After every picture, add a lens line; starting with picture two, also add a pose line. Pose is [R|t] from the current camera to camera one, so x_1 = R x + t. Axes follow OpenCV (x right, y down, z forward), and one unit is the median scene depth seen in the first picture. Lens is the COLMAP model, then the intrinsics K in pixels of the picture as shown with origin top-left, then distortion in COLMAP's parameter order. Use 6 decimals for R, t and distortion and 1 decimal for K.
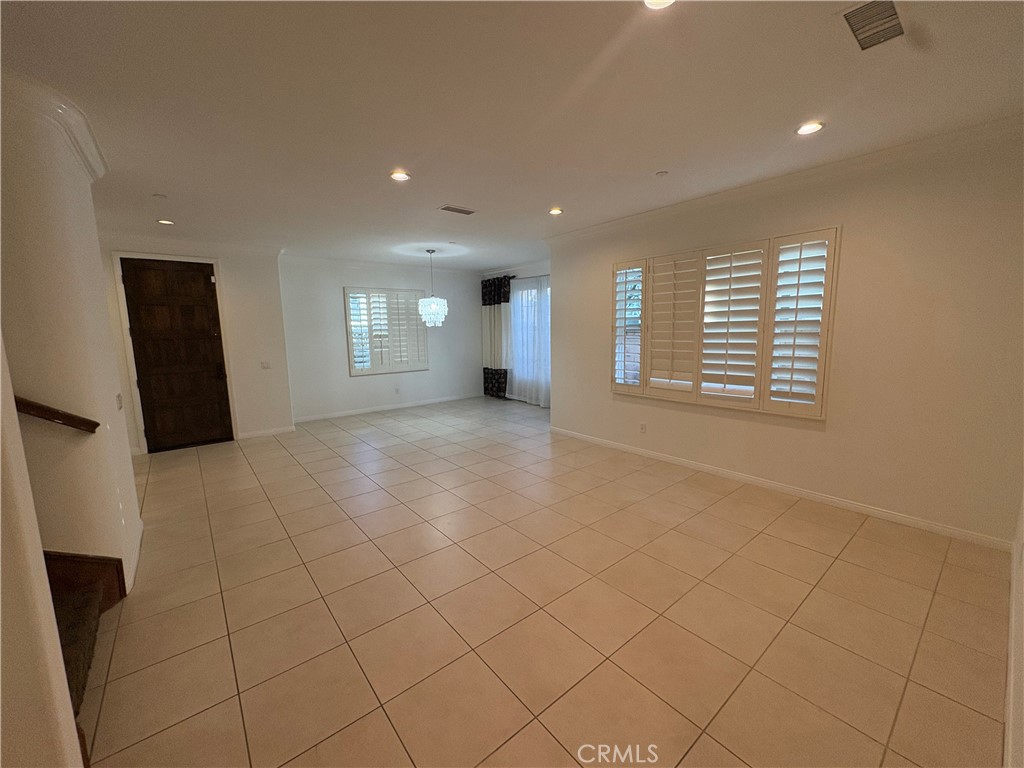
lens RADIAL K [[409.2, 0, 512.0], [0, 409.2, 385.1], [0, 0, 1]] dist [0.003342, 0.000591]
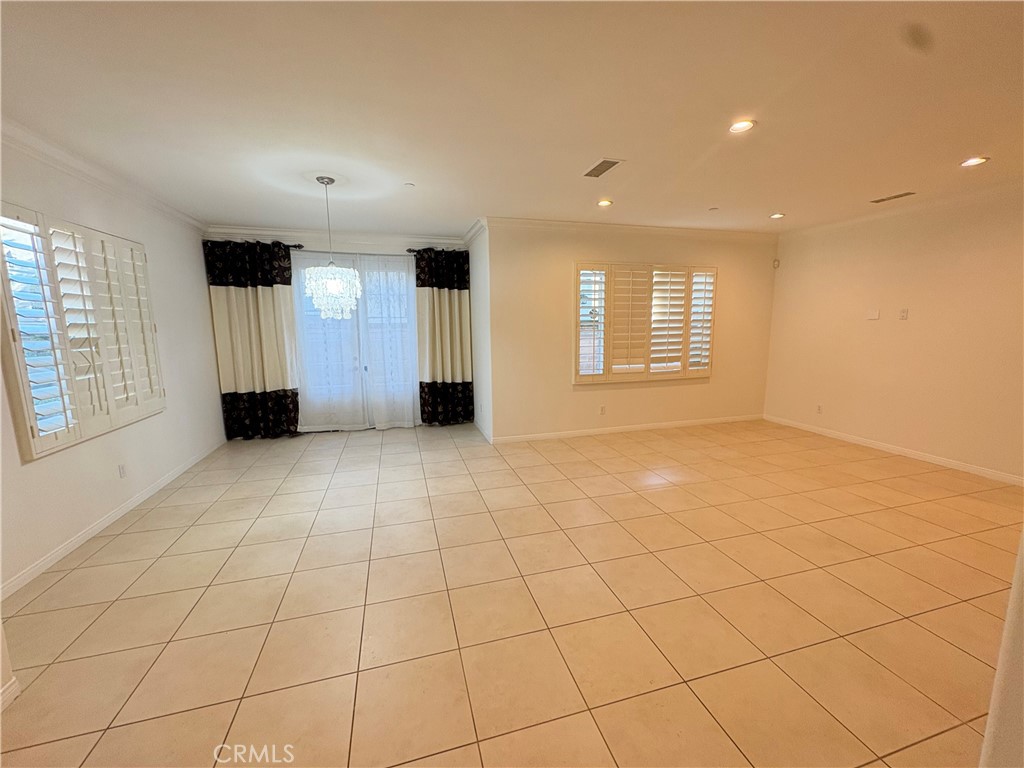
lens RADIAL K [[409.2, 0, 513.5], [0, 409.2, 385.4], [0, 0, 1]] dist [0.003342, 0.000591]
pose [[0.391160, -0.124541, 0.911857, -0.865449], [0.130970, 0.988250, 0.078793, -0.092950], [-0.910956, 0.088605, 0.402875, 0.791570]]
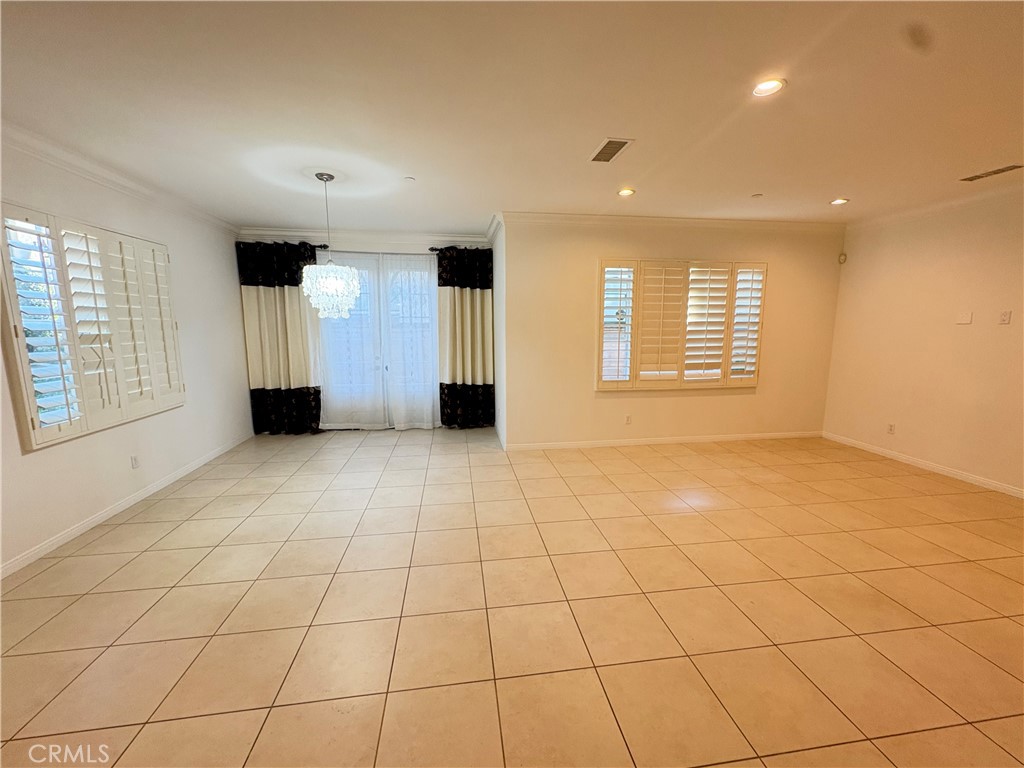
lens RADIAL K [[409.2, 0, 513.7], [0, 409.2, 385.7], [0, 0, 1]] dist [0.003342, 0.000591]
pose [[0.511556, -0.110541, 0.852110, -0.764431], [0.111223, 0.991866, 0.061899, -0.085906], [-0.852021, 0.063109, 0.519690, 0.727000]]
